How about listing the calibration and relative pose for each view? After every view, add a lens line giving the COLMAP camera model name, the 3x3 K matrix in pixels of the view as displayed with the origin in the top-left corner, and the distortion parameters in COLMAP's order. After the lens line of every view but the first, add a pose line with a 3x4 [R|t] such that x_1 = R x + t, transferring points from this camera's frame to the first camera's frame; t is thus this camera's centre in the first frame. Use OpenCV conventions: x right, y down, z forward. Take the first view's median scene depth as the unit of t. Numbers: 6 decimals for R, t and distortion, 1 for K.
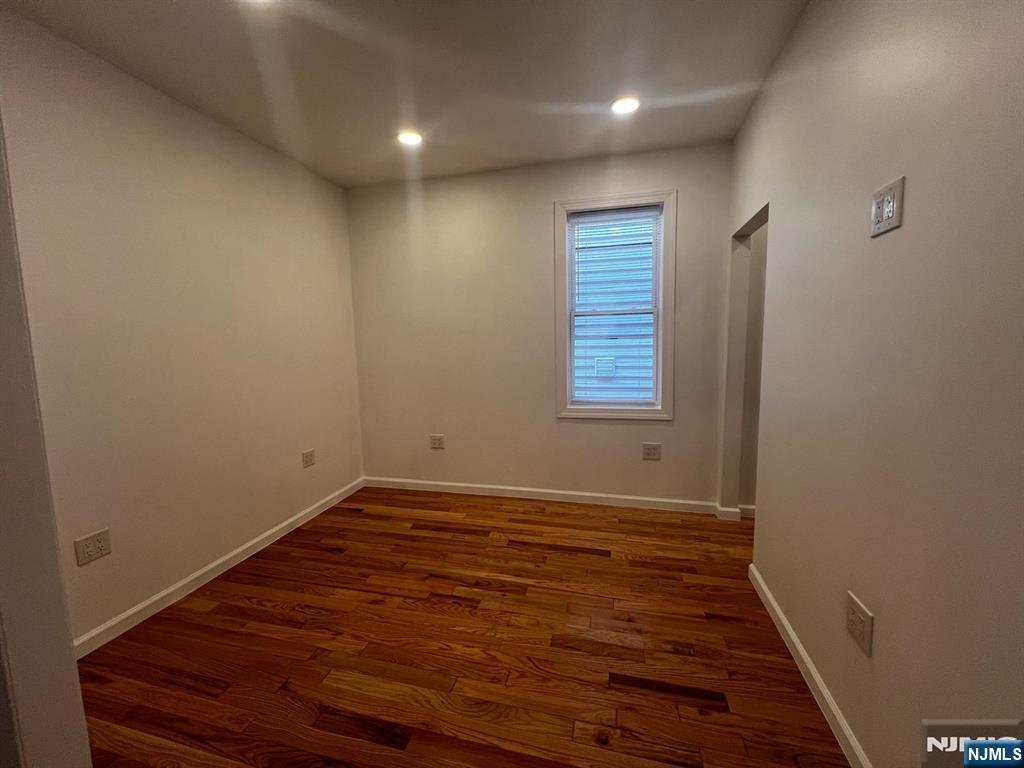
lens RADIAL K [[409.8, 0, 509.6], [0, 409.8, 380.9], [0, 0, 1]] dist [-0.000732, -0.000445]
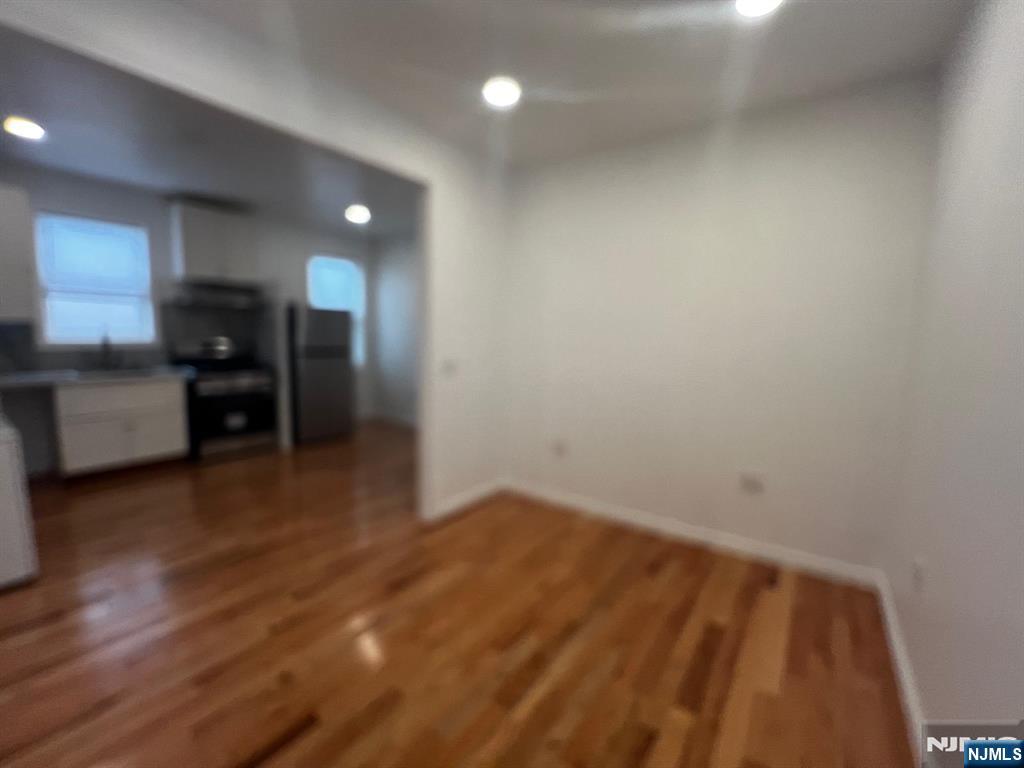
lens RADIAL K [[432.3, 0, 513.9], [0, 432.3, 399.1], [0, 0, 1]] dist [-0.030469, -0.000367]
pose [[-0.368564, 0.134261, -0.919856, 0.585984], [-0.115082, 0.975314, 0.188465, -0.109583], [0.922452, 0.175320, -0.344014, 1.125153]]
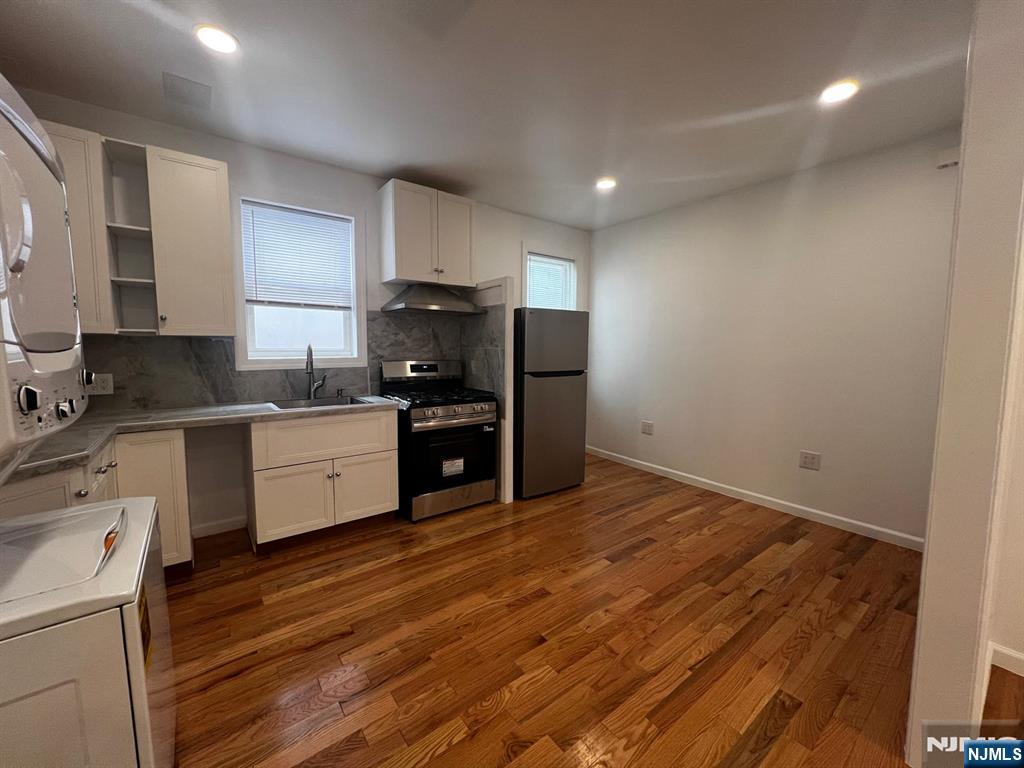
lens RADIAL K [[409.8, 0, 508.5], [0, 409.8, 384.0], [0, 0, 1]] dist [-0.000732, -0.000445]
pose [[-0.625453, 0.087767, -0.775310, 0.223257], [-0.070744, 0.983182, 0.168368, -0.021381], [0.777049, 0.160154, -0.608725, 0.276255]]
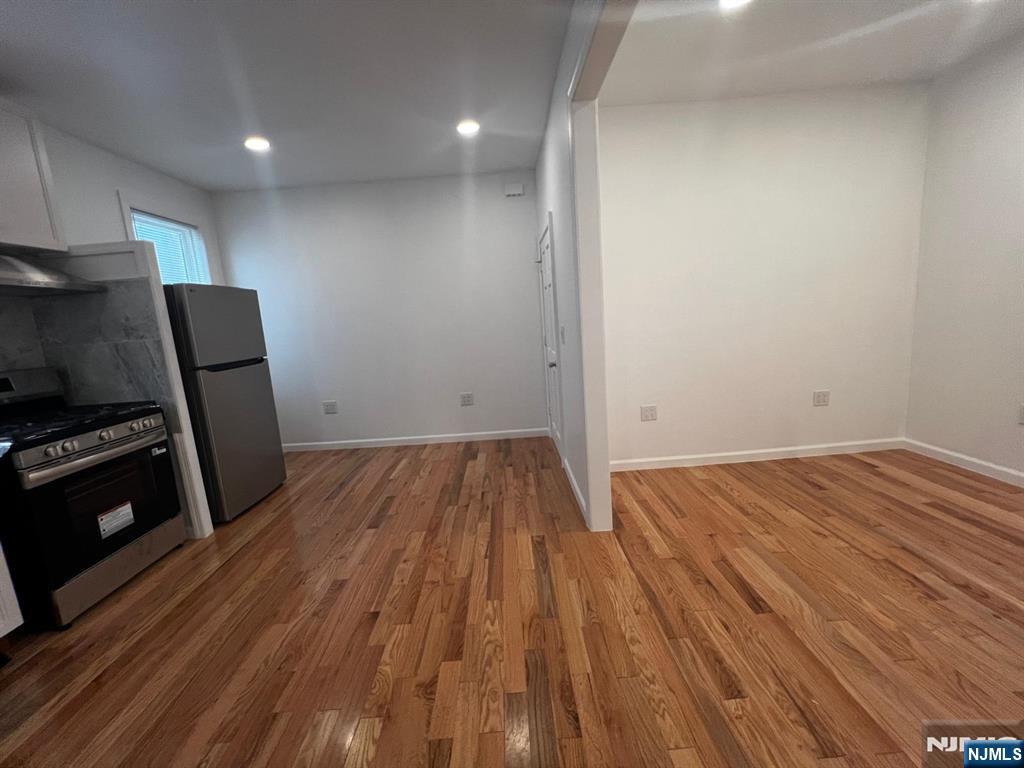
lens RADIAL K [[409.8, 0, 507.2], [0, 409.8, 384.4], [0, 0, 1]] dist [-0.000732, -0.000445]
pose [[0.260736, 0.160856, -0.951915, 0.364106], [-0.027342, 0.986856, 0.159271, 0.019187], [0.965023, -0.015500, 0.261707, -0.028264]]
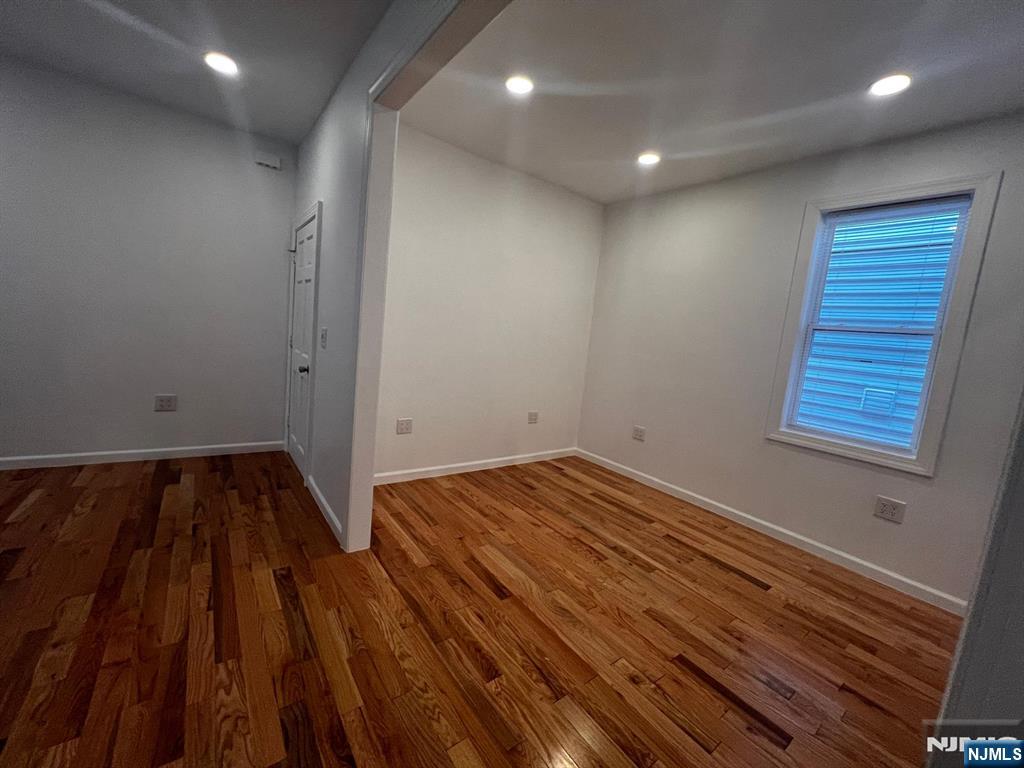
lens RADIAL K [[409.8, 0, 509.9], [0, 409.8, 384.7], [0, 0, 1]] dist [-0.000732, -0.000445]
pose [[0.773107, 0.178899, -0.608523, 0.306102], [-0.180156, 0.981821, 0.059762, 0.029824], [0.608152, 0.063427, 0.791282, -0.112470]]
